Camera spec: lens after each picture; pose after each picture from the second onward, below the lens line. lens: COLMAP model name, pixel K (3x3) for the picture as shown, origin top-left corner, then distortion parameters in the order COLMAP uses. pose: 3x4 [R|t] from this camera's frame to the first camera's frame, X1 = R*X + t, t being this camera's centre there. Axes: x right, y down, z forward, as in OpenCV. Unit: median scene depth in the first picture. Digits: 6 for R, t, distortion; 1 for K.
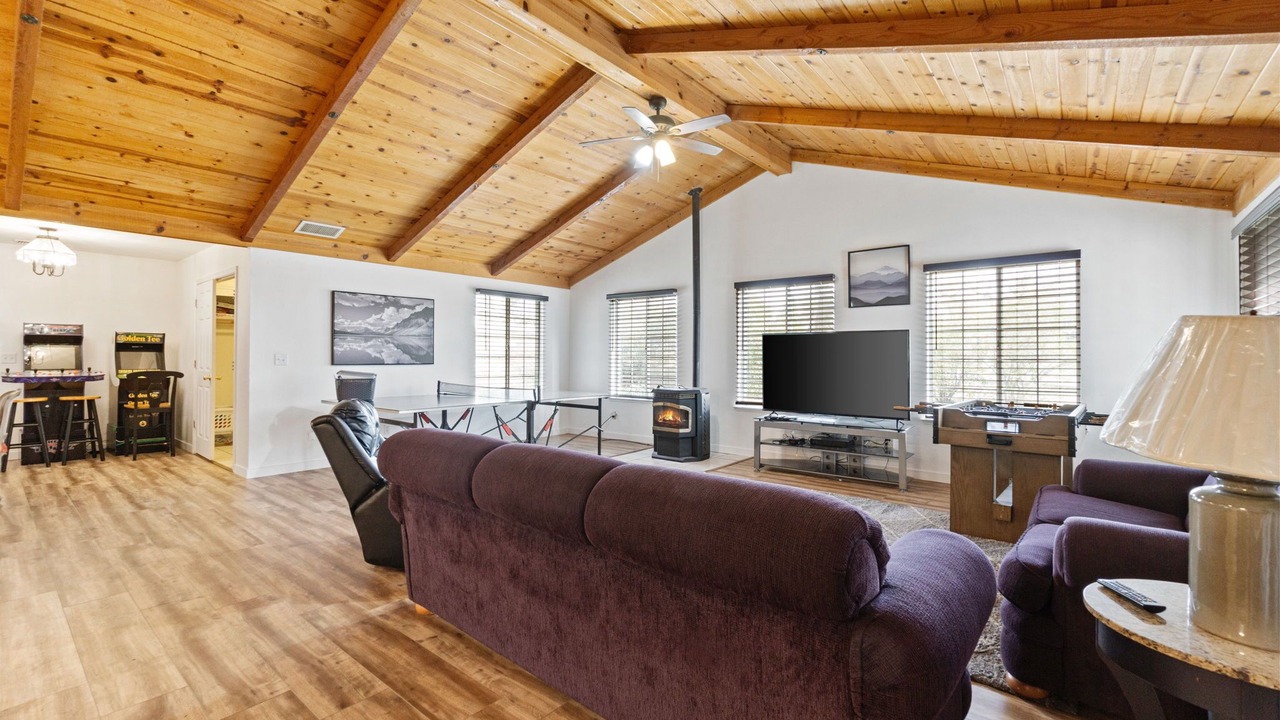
lens RADIAL K [[548.3, 0, 644.1], [0, 548.3, 356.5], [0, 0, 1]] dist [-0.000769, 0.001090]
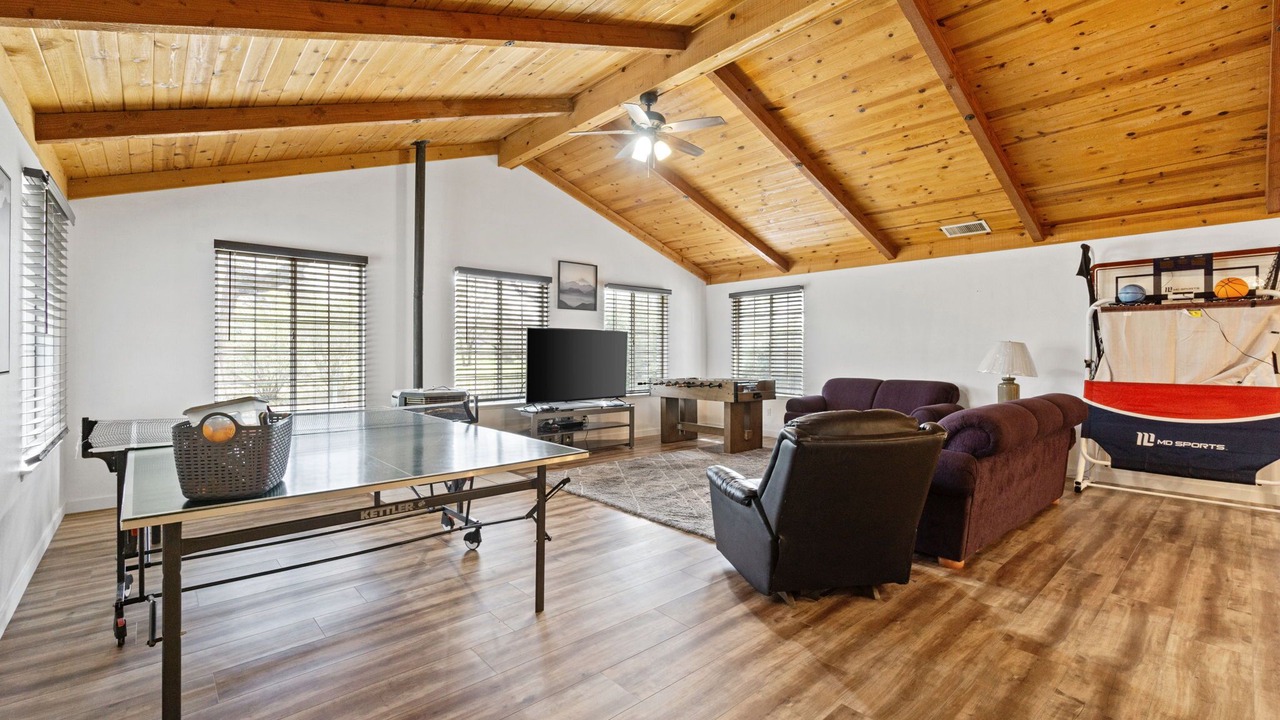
lens RADIAL K [[548.3, 0, 615.4], [0, 548.3, 365.3], [0, 0, 1]] dist [-0.000769, 0.001090]
pose [[0.167722, -0.025608, 0.985502, -1.591085], [-0.002862, 0.999646, 0.026463, 0.001104], [-0.985830, -0.007259, 0.167589, 1.448450]]
